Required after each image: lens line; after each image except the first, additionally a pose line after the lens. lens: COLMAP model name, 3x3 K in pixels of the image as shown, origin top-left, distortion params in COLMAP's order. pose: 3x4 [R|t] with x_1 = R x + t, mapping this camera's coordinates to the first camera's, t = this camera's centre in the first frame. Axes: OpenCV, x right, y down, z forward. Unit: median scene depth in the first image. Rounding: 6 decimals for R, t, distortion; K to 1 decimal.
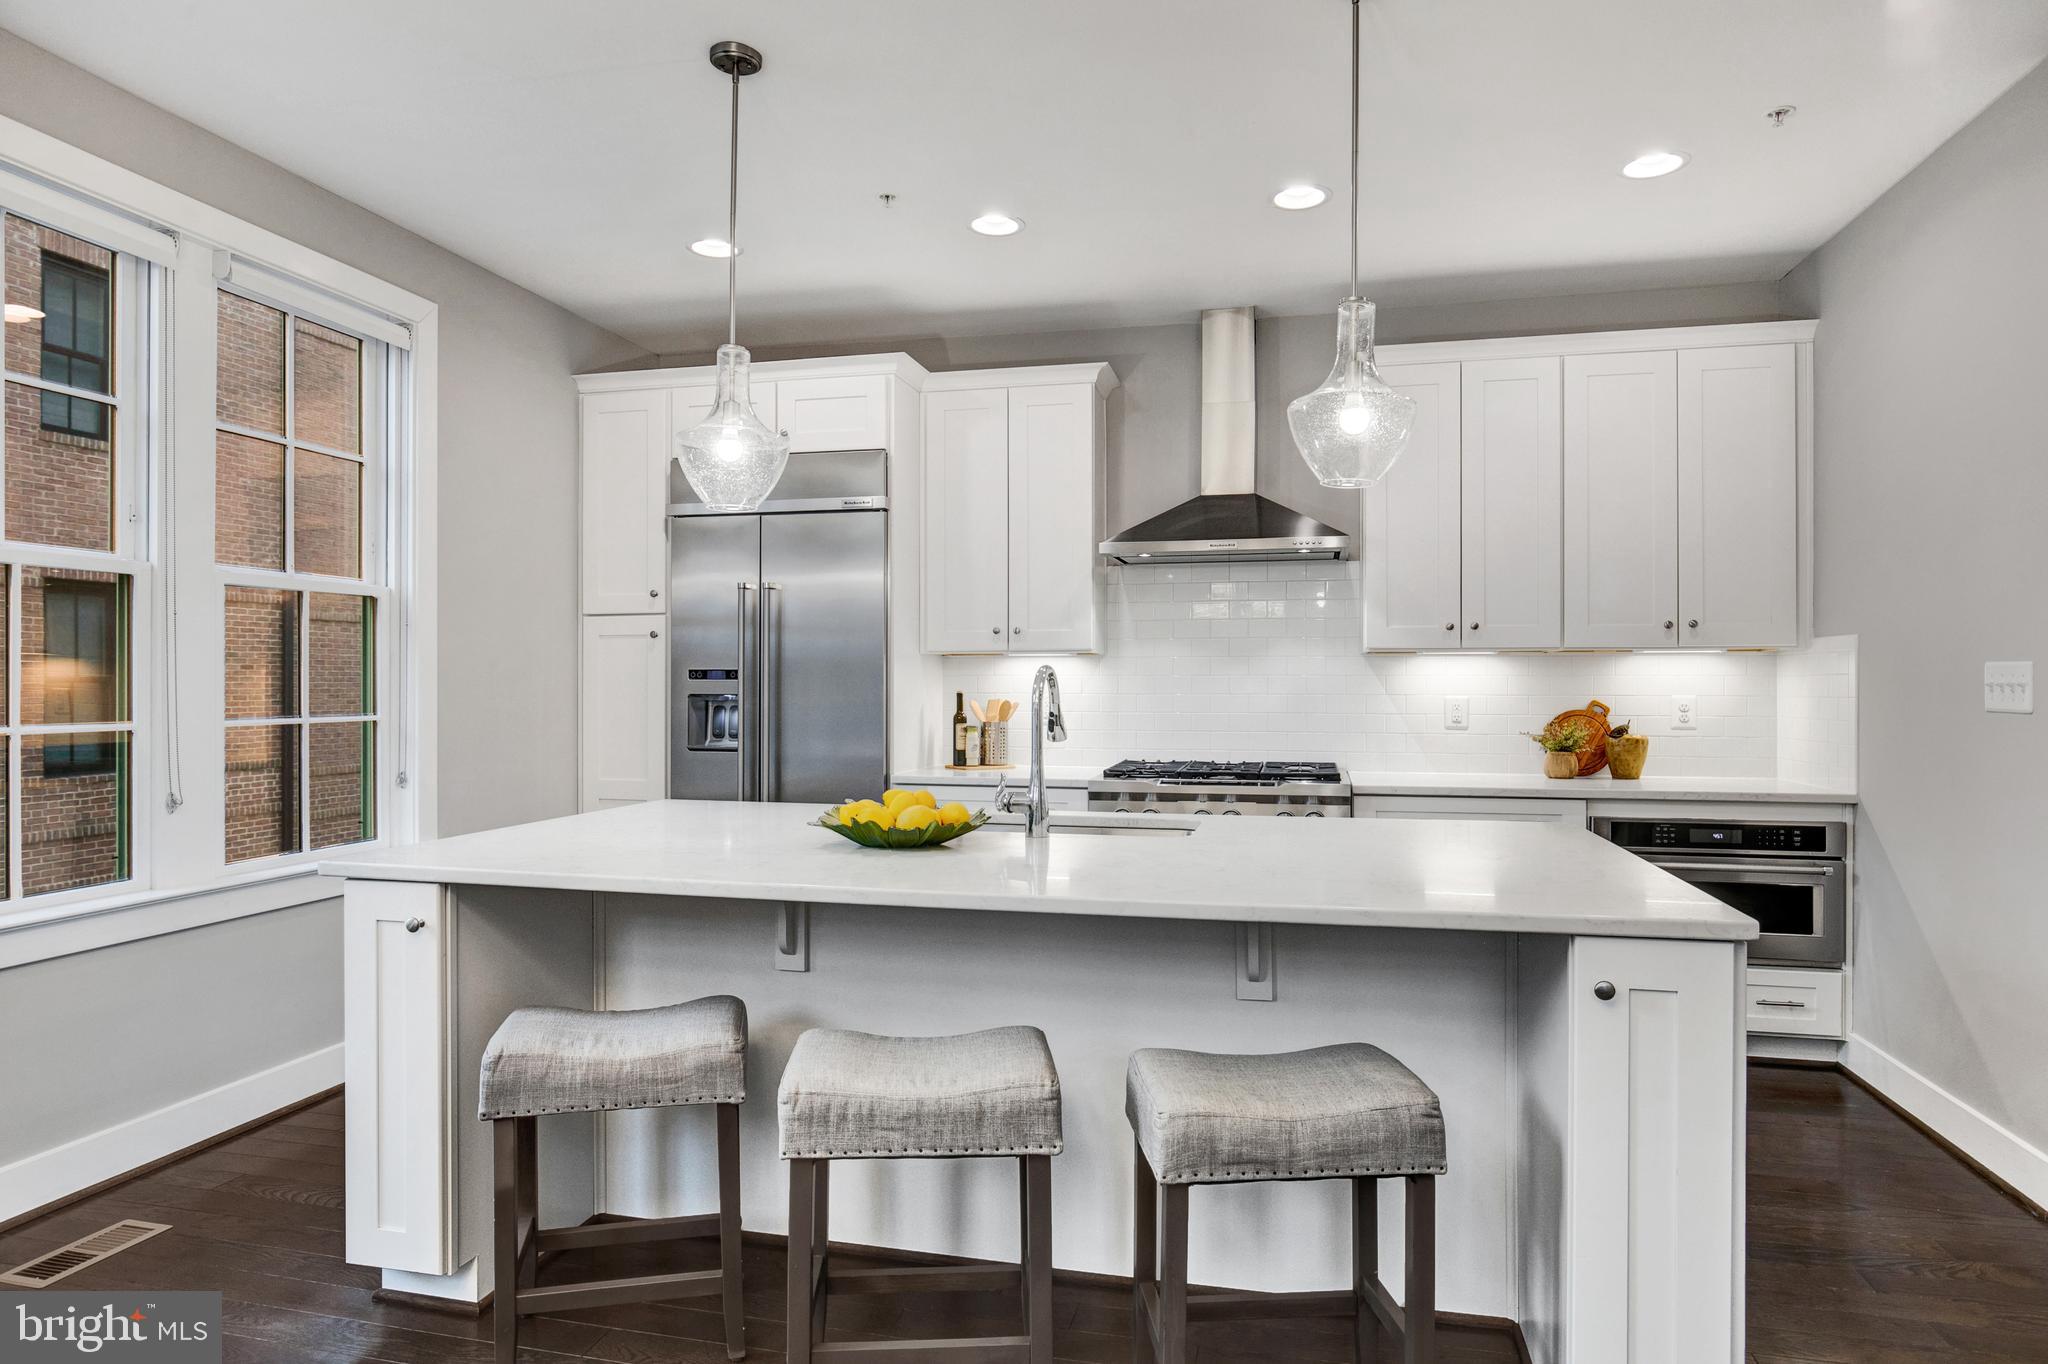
lens RADIAL K [[1203.8, 0, 1022.2], [0, 1203.8, 681.5], [0, 0, 1]] dist [-0.008520, 0.002315]
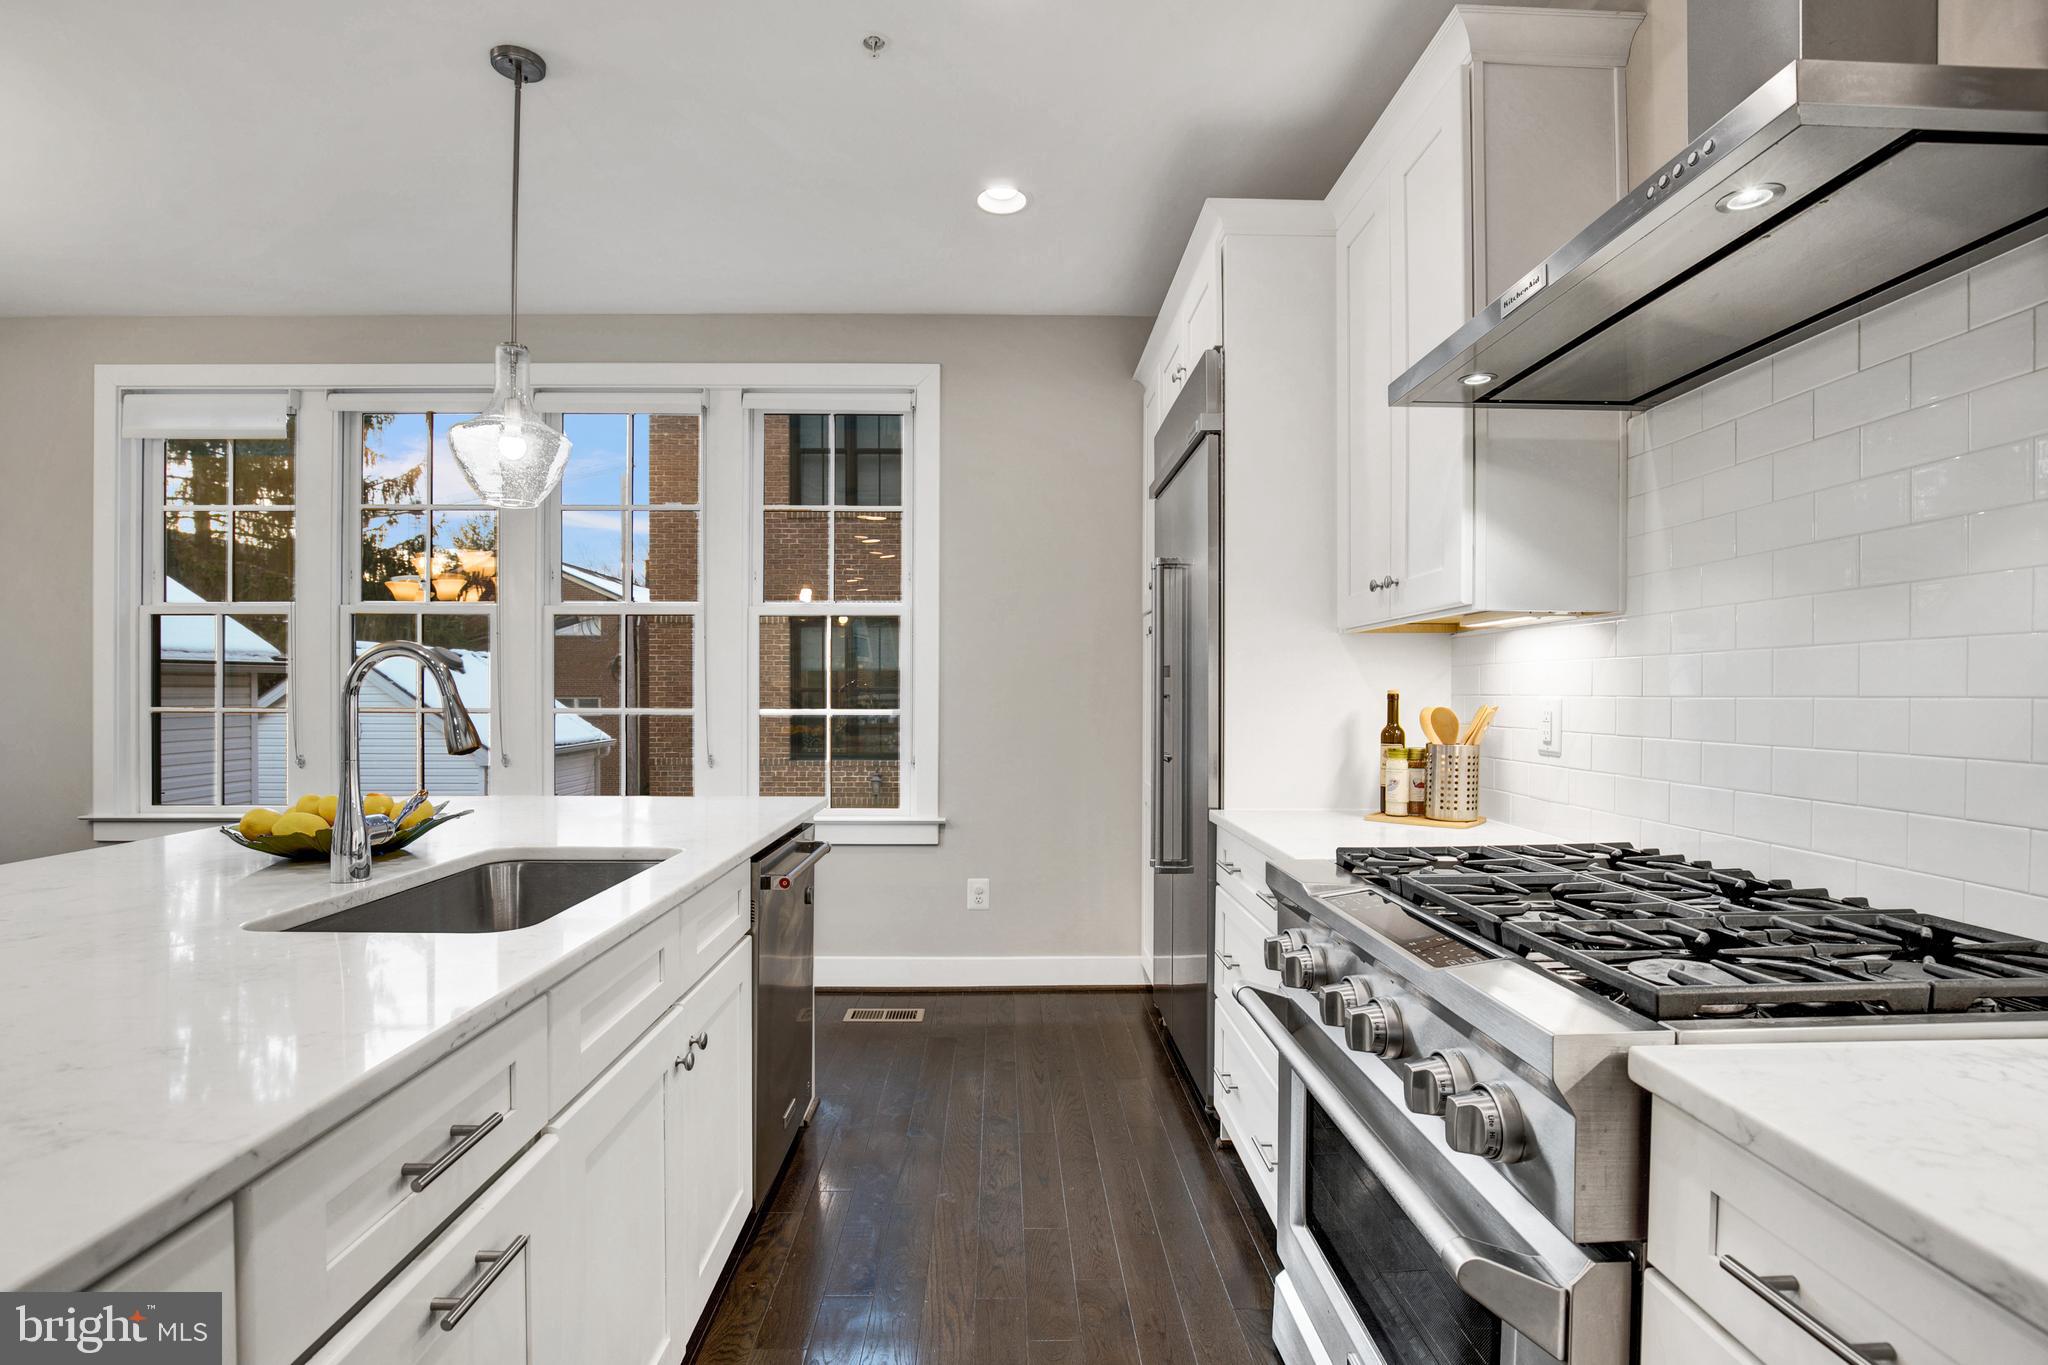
lens RADIAL K [[958.6, 0, 1042.9], [0, 958.6, 691.9], [0, 0, 1]] dist [-0.028305, 0.005433]
pose [[0.267478, -0.002246, -0.963561, 0.412885], [-0.003115, 0.999990, -0.003196, 0.011659], [0.963559, 0.003857, 0.267469, 0.776678]]
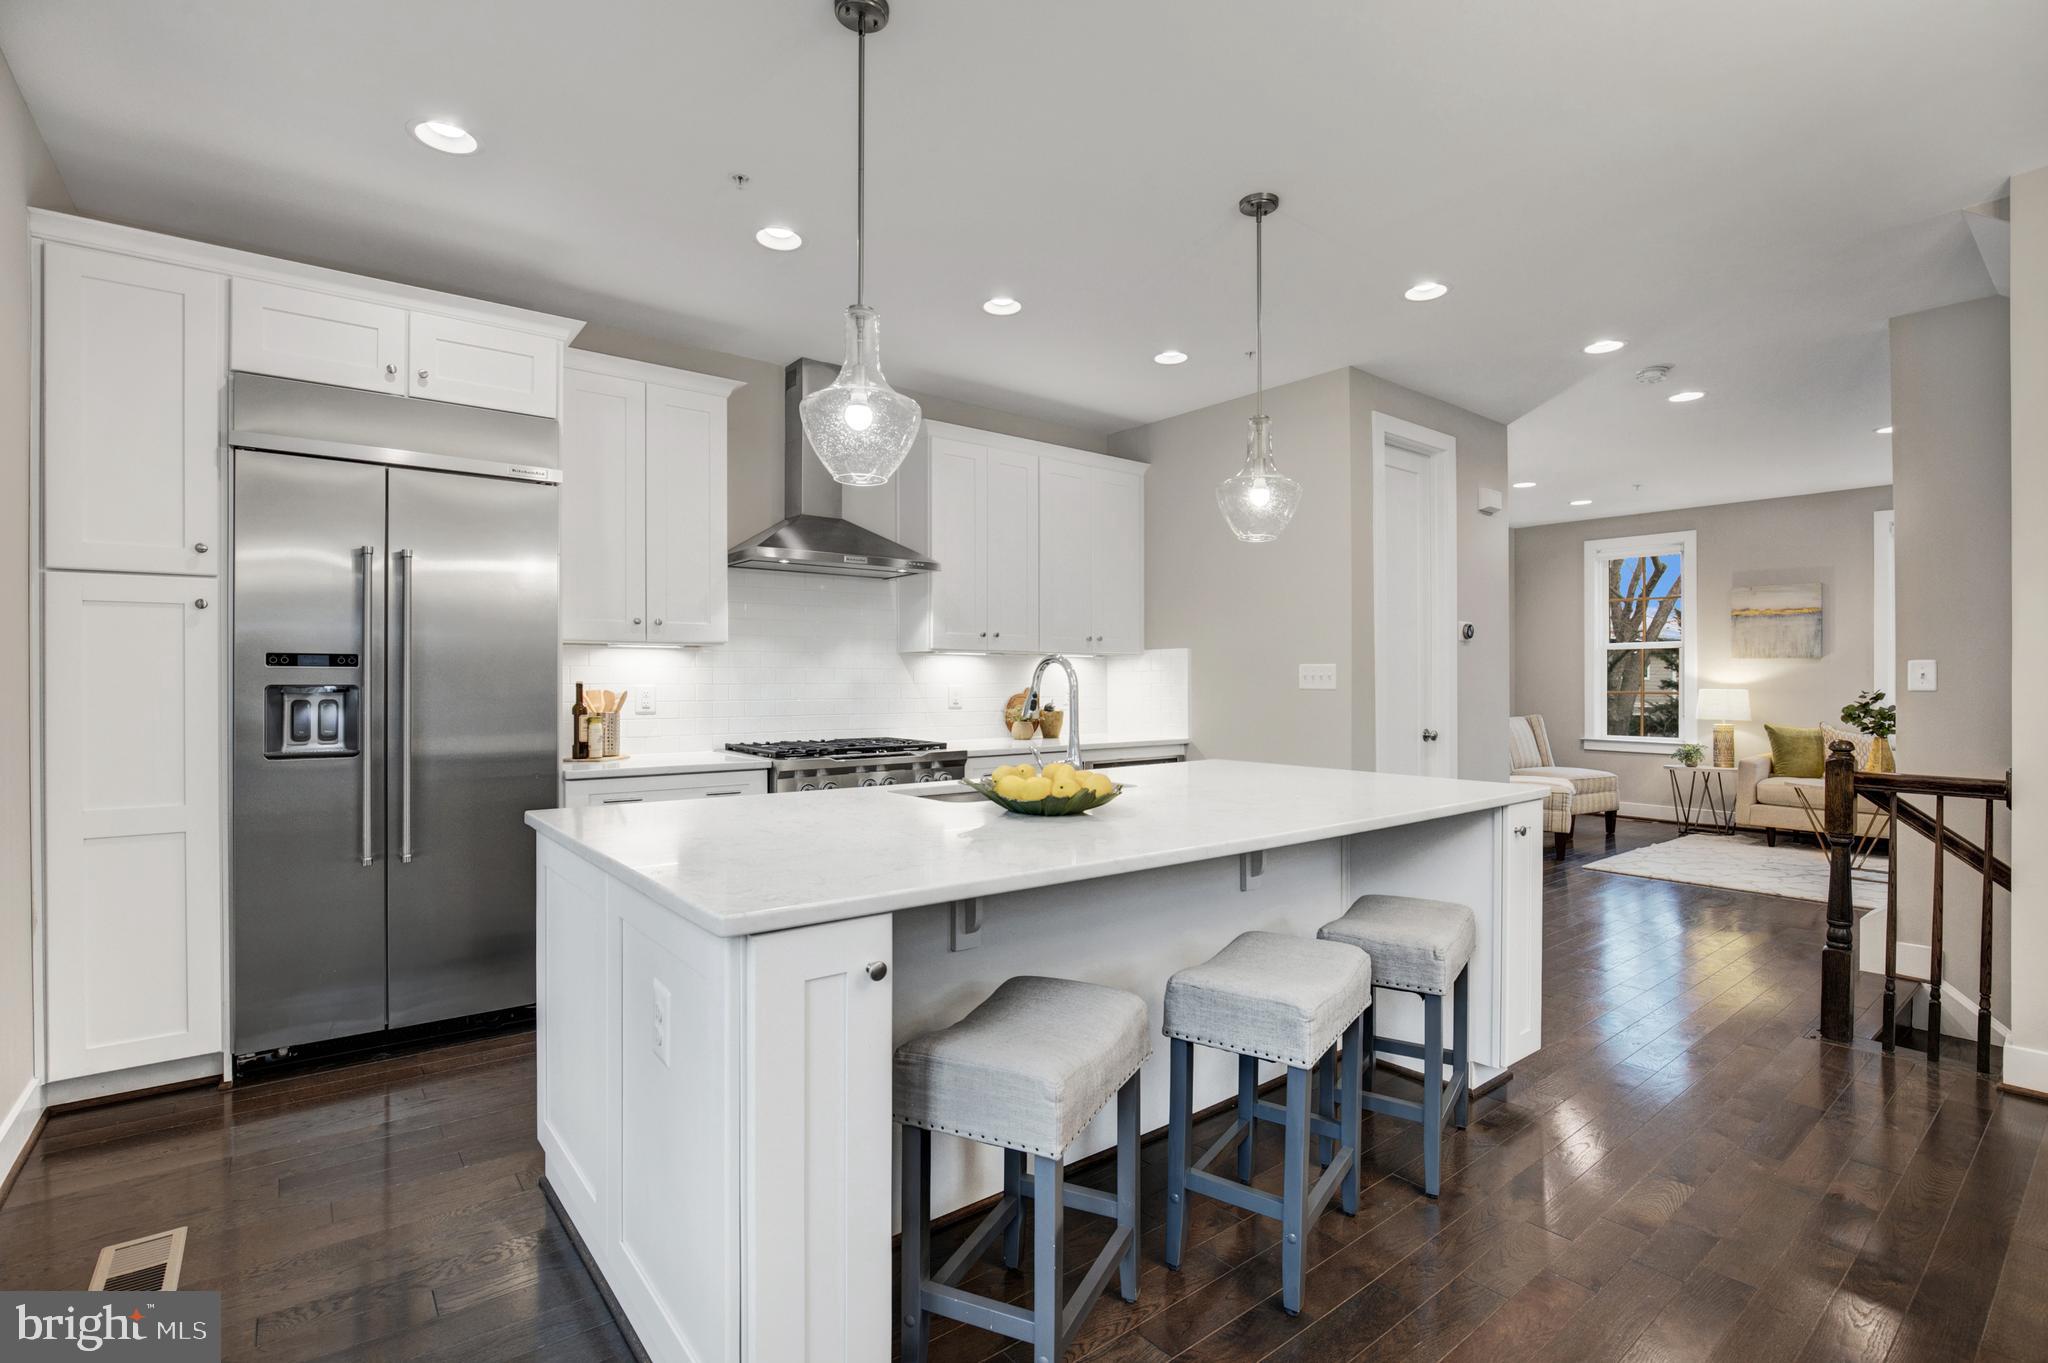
lens RADIAL K [[958.6, 0, 1026.2], [0, 958.6, 684.7], [0, 0, 1]] dist [-0.028305, 0.005433]
pose [[0.618825, -0.002839, 0.785524, -0.479726], [-0.003082, 0.999977, 0.006042, 0.005621], [-0.785523, -0.006160, 0.618802, 0.269981]]
